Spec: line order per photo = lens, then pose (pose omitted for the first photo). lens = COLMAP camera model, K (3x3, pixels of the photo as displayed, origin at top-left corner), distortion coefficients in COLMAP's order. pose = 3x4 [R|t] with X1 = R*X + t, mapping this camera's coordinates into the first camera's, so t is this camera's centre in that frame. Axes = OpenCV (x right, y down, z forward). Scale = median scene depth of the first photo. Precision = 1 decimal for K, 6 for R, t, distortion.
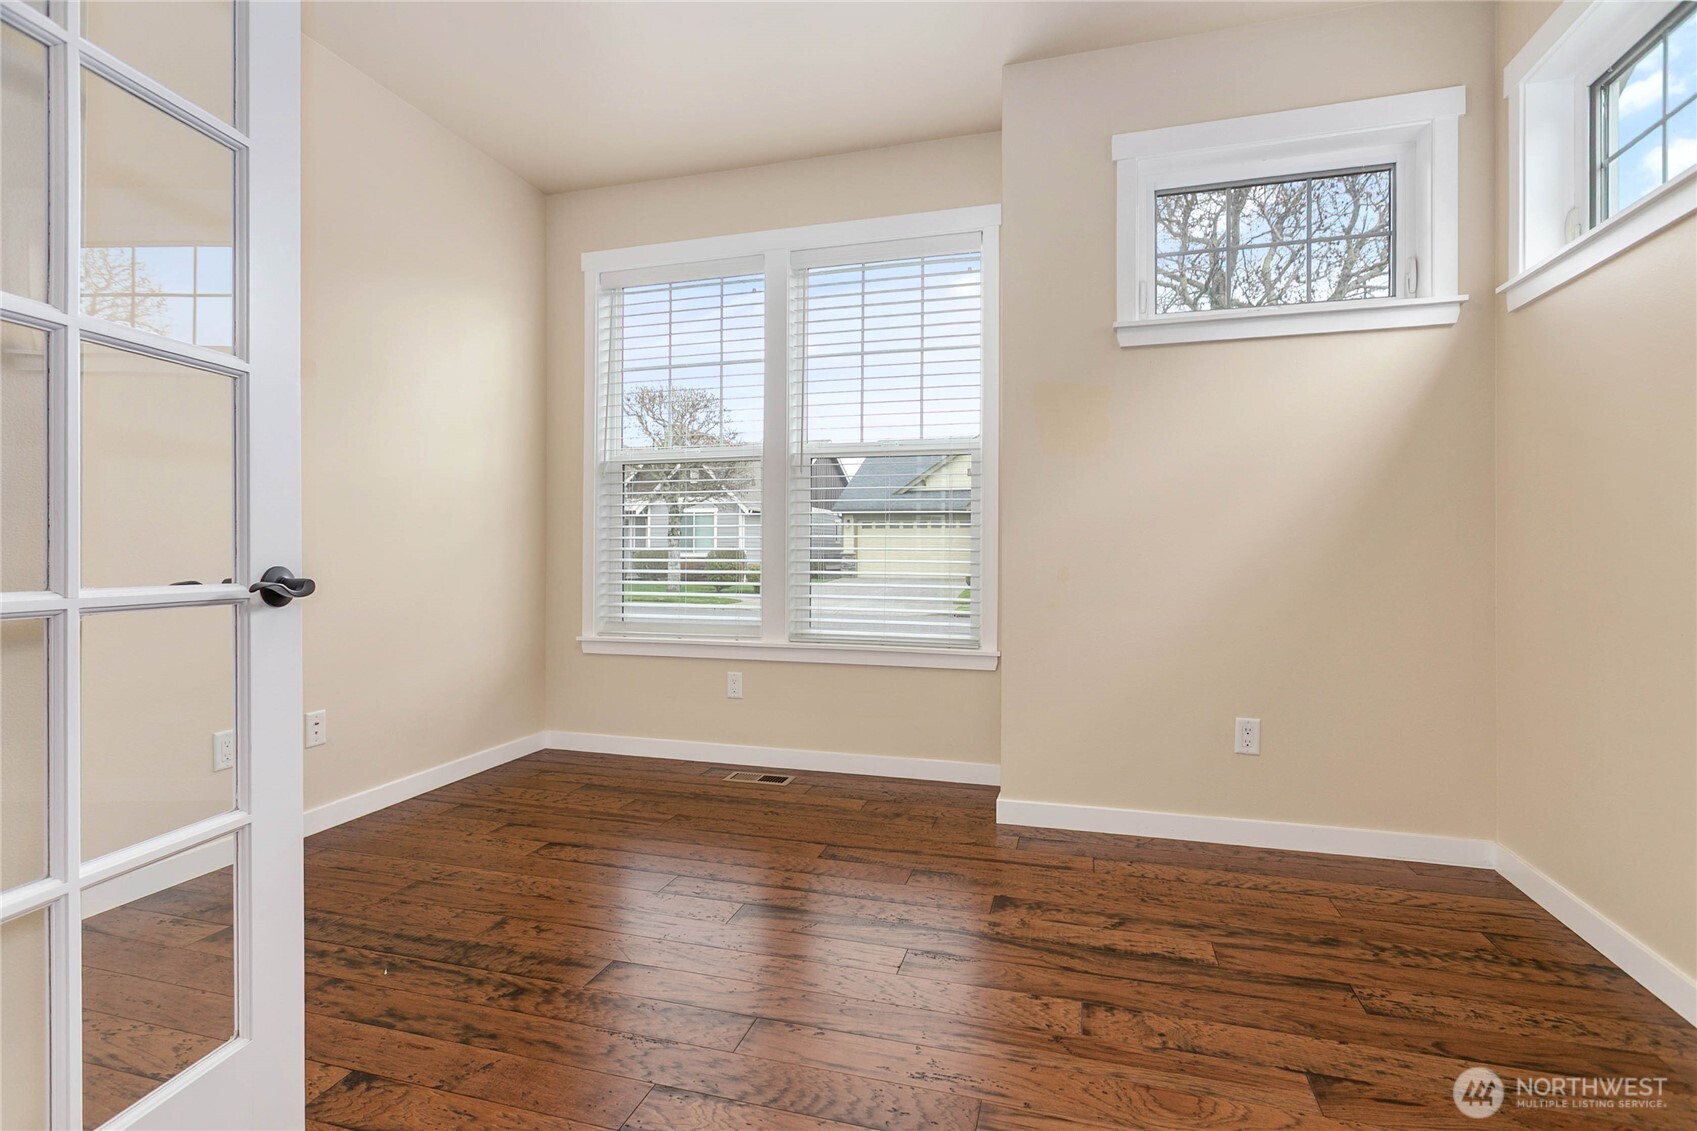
lens RADIAL K [[809.5, 0, 842.7], [0, 809.5, 542.6], [0, 0, 1]] dist [0.002469, 0.000478]
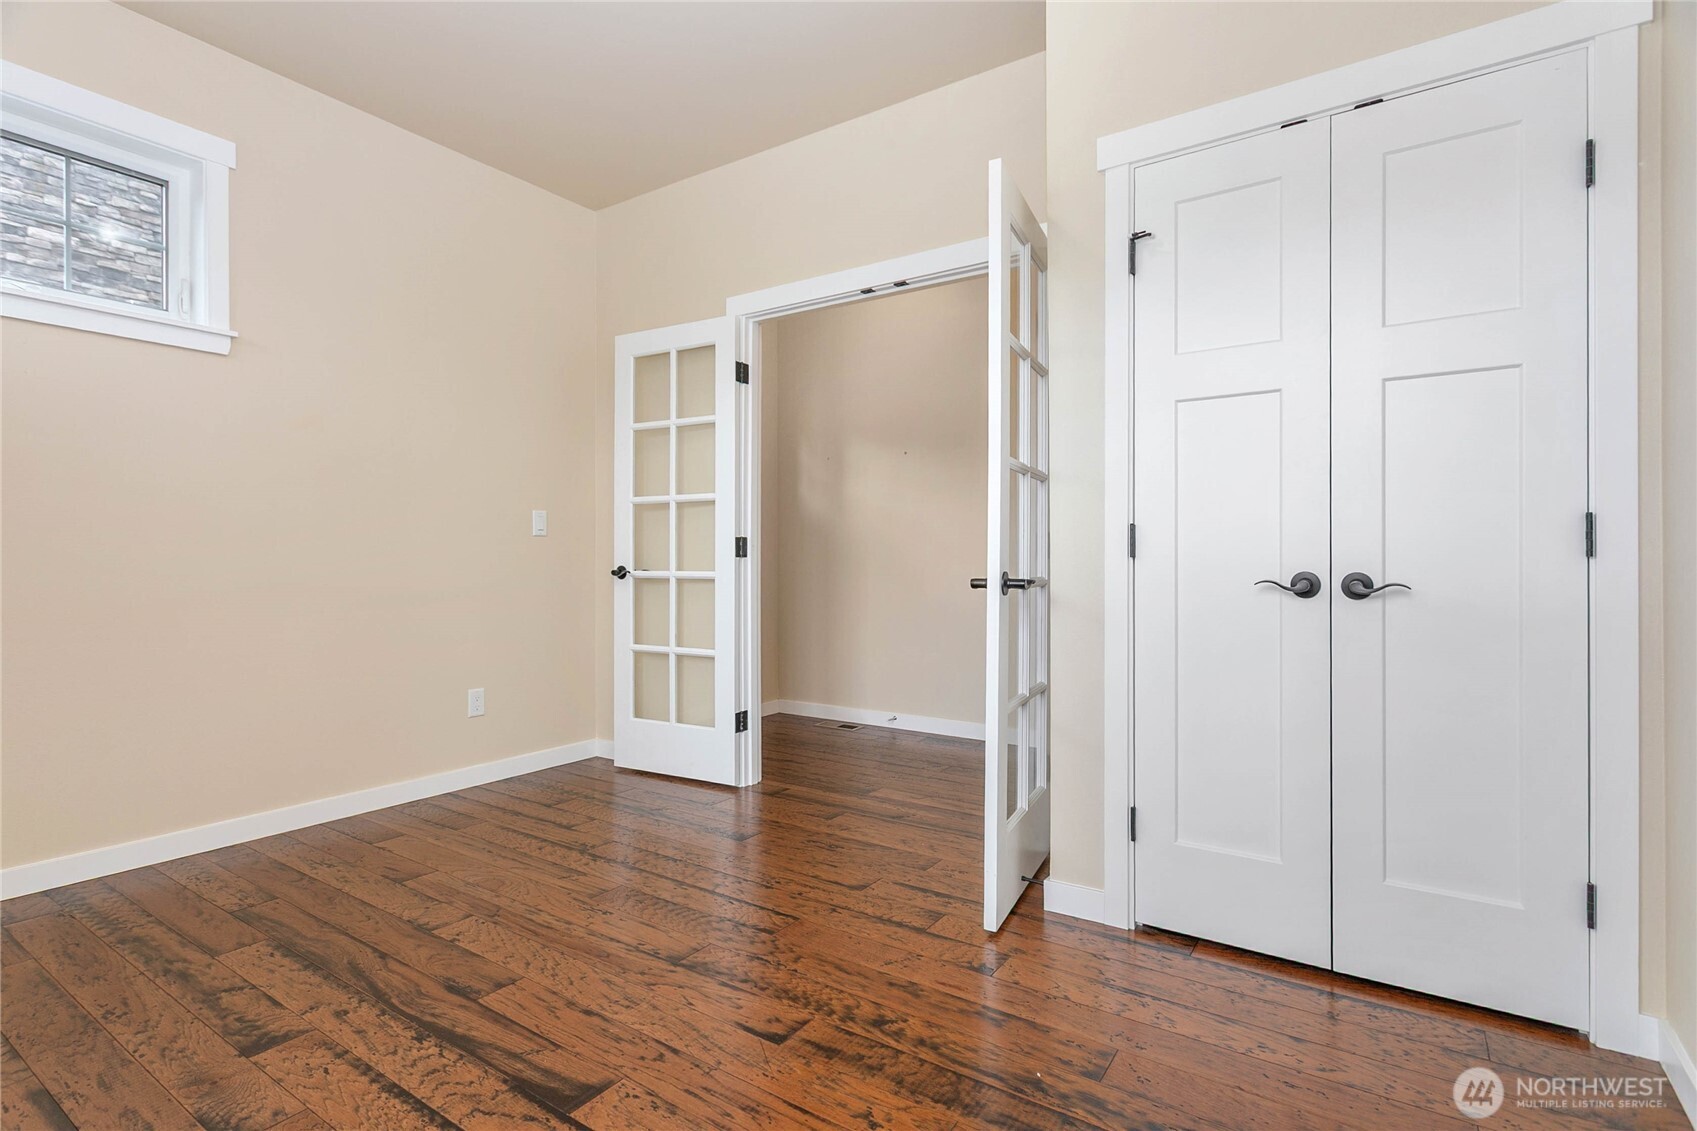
lens RADIAL K [[816.8, 0, 842.5], [0, 816.8, 556.5], [0, 0, 1]] dist [0.000653, -0.000031]
pose [[-0.951785, 0.000553, 0.306766, -0.642256], [-0.004324, 0.999875, -0.015219, 0.017294], [-0.306736, -0.015812, -0.951663, 1.899900]]
